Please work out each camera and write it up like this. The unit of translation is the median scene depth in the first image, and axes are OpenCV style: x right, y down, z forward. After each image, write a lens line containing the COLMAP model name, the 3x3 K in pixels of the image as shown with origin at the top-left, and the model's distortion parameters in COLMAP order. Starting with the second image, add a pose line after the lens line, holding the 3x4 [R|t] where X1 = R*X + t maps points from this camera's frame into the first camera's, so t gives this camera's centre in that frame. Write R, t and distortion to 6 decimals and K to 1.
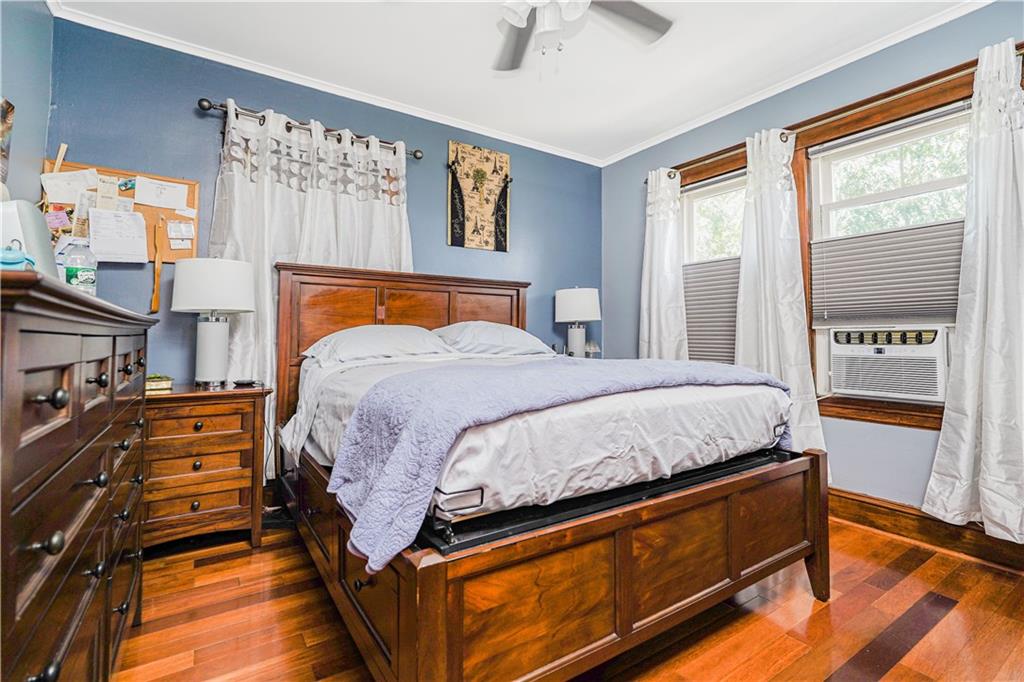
lens RADIAL K [[452.3, 0, 524.3], [0, 452.3, 322.6], [0, 0, 1]] dist [-0.008484, 0.004068]
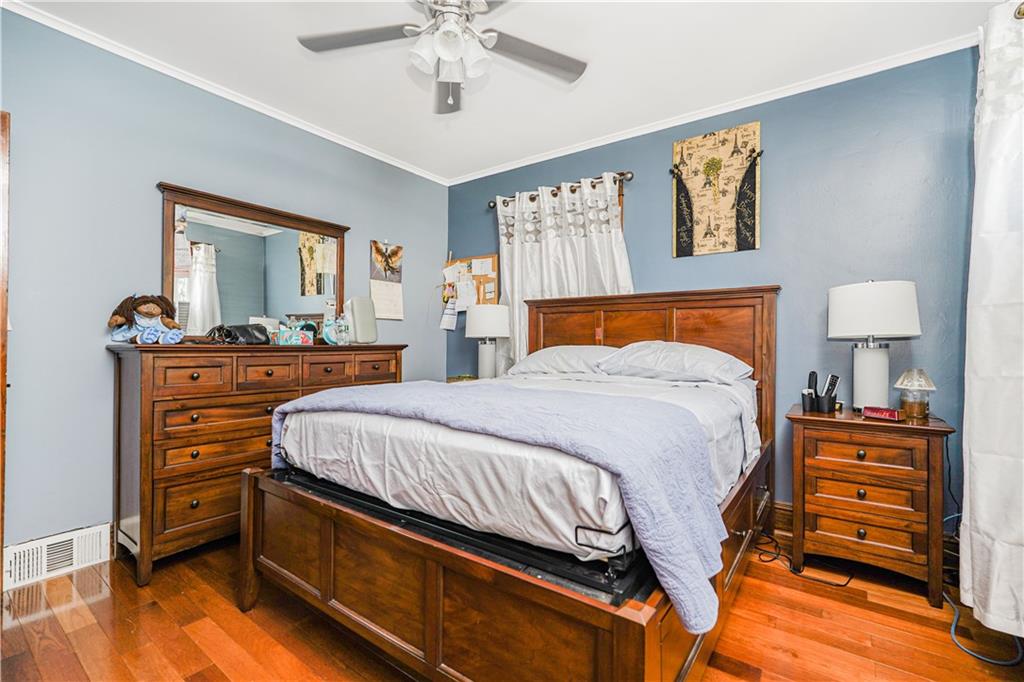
lens RADIAL K [[452.3, 0, 511.7], [0, 452.3, 346.3], [0, 0, 1]] dist [-0.008484, 0.004068]
pose [[0.373864, -0.010732, -0.927421, 0.540207], [0.007474, 0.999935, -0.008558, 0.013293], [0.927453, -0.003732, 0.373920, 0.343258]]
